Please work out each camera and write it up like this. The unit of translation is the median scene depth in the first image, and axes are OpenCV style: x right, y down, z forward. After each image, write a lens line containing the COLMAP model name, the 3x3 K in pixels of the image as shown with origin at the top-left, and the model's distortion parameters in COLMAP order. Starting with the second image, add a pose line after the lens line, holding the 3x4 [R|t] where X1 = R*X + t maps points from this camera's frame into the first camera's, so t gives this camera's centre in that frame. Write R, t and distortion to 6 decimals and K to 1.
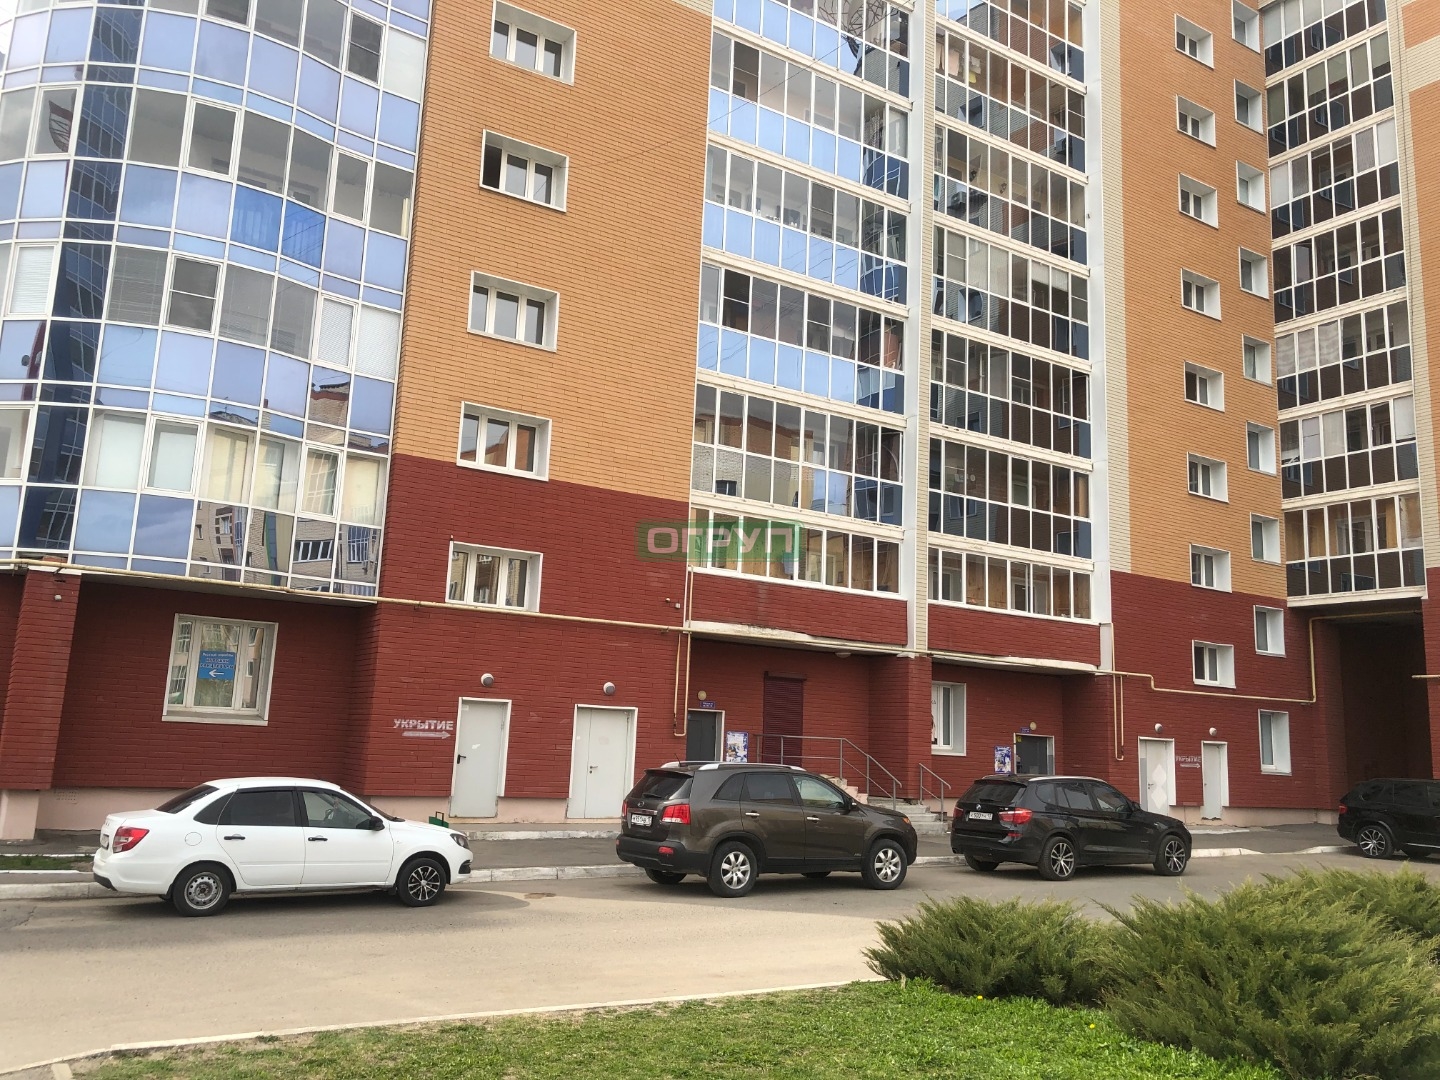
lens RADIAL K [[1173.9, 0, 720.0], [0, 1173.9, 540.0], [0, 0, 1]] dist [0.029539, -0.006865]
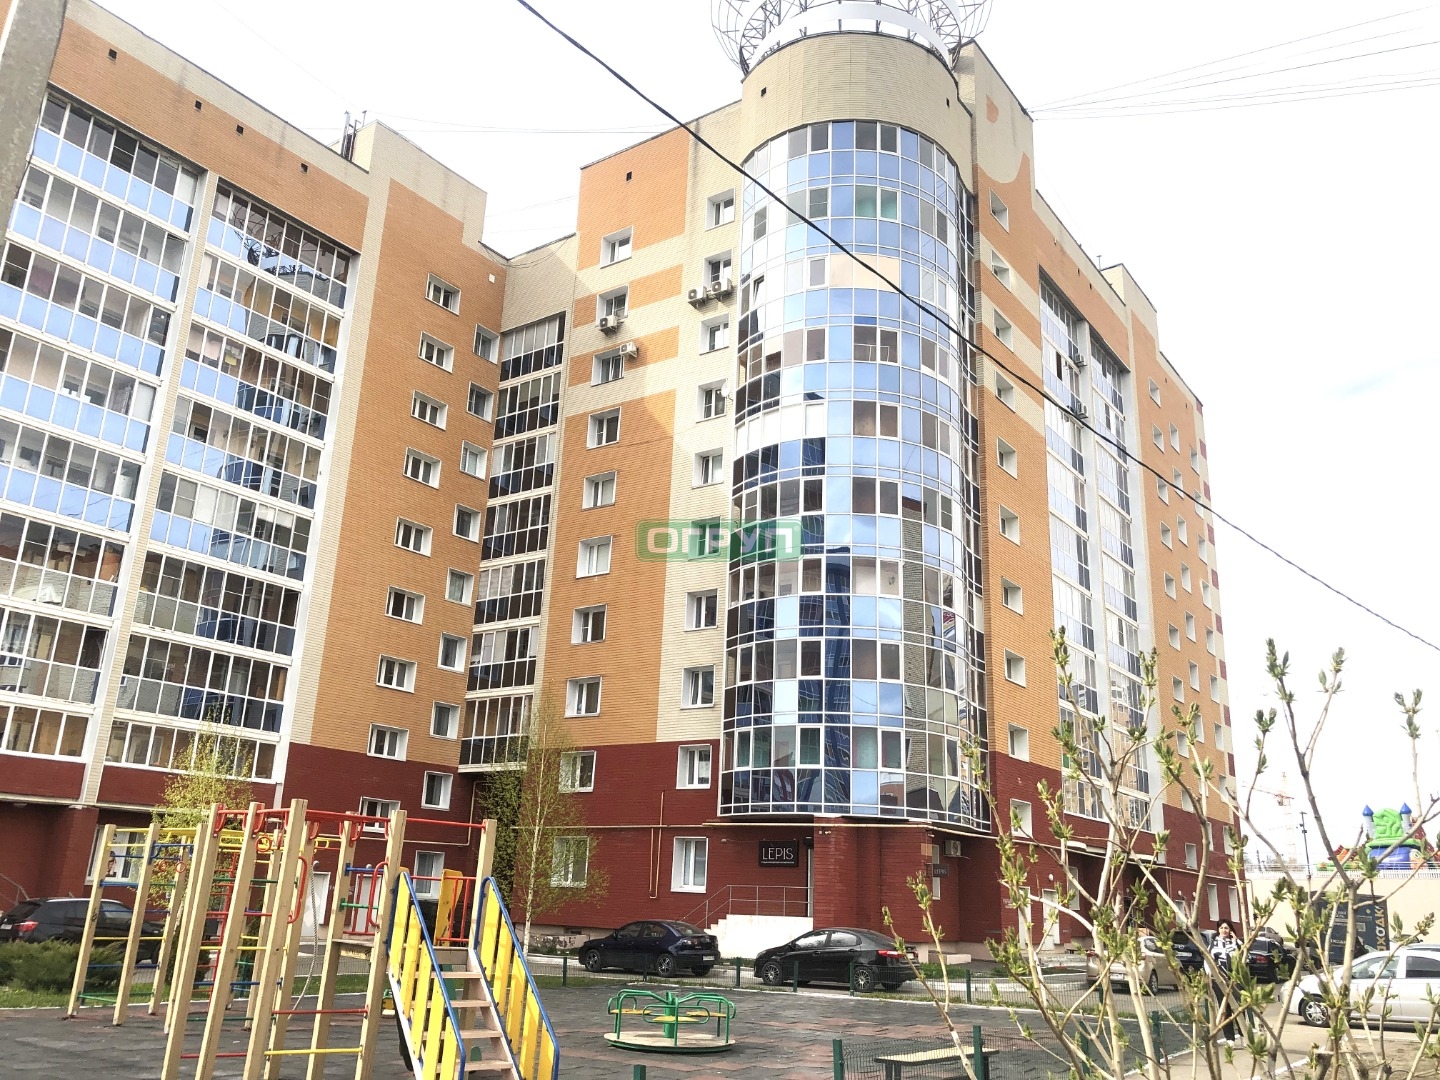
lens RADIAL K [[1173.9, 0, 720.0], [0, 1173.9, 540.0], [0, 0, 1]] dist [0.029539, -0.006865]
pose [[0.929420, 0.104593, 0.353891, 0.257937], [-0.064291, 0.990221, -0.123814, -0.059877], [-0.363380, 0.092323, 0.927055, -0.387865]]
